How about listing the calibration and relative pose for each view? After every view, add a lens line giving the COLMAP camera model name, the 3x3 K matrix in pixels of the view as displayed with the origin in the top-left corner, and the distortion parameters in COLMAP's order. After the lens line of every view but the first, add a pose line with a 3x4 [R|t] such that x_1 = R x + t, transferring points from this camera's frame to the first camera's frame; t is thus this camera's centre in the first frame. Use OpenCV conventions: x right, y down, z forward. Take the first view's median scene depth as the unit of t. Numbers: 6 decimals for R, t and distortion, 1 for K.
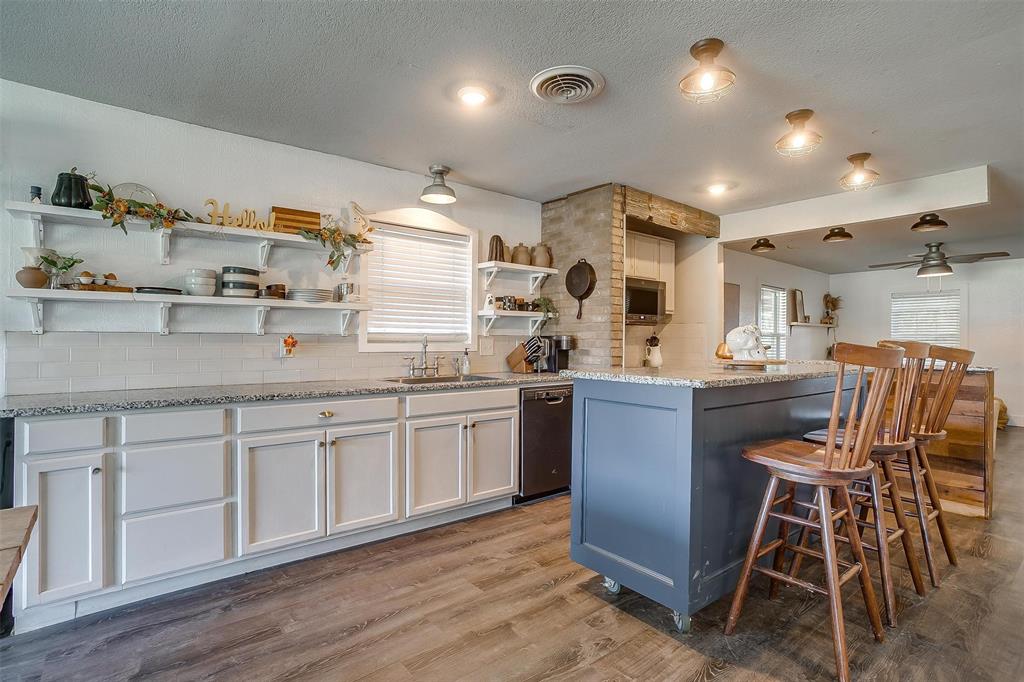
lens RADIAL K [[491.5, 0, 492.6], [0, 491.5, 339.6], [0, 0, 1]] dist [-0.056720, 0.027016]
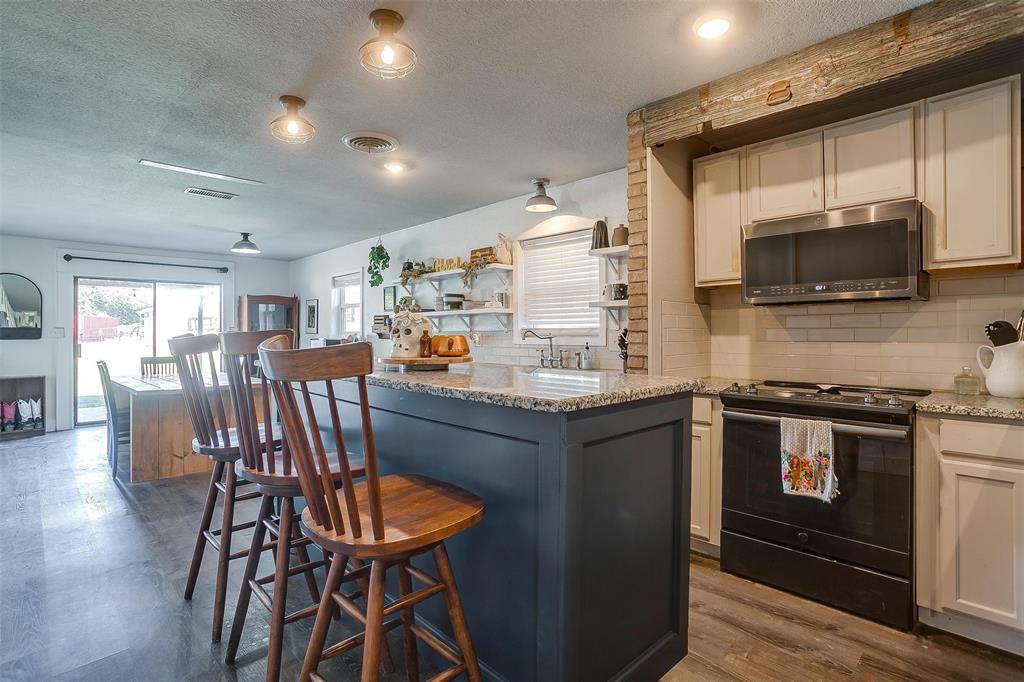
lens RADIAL K [[506.3, 0, 512.6], [0, 506.3, 332.6], [0, 0, 1]] dist [-0.054859, 0.029893]
pose [[0.117959, -0.007209, -0.992992, 1.139292], [0.005229, 0.999964, -0.006638, 0.004014], [0.993005, -0.004410, 0.117993, 0.889852]]
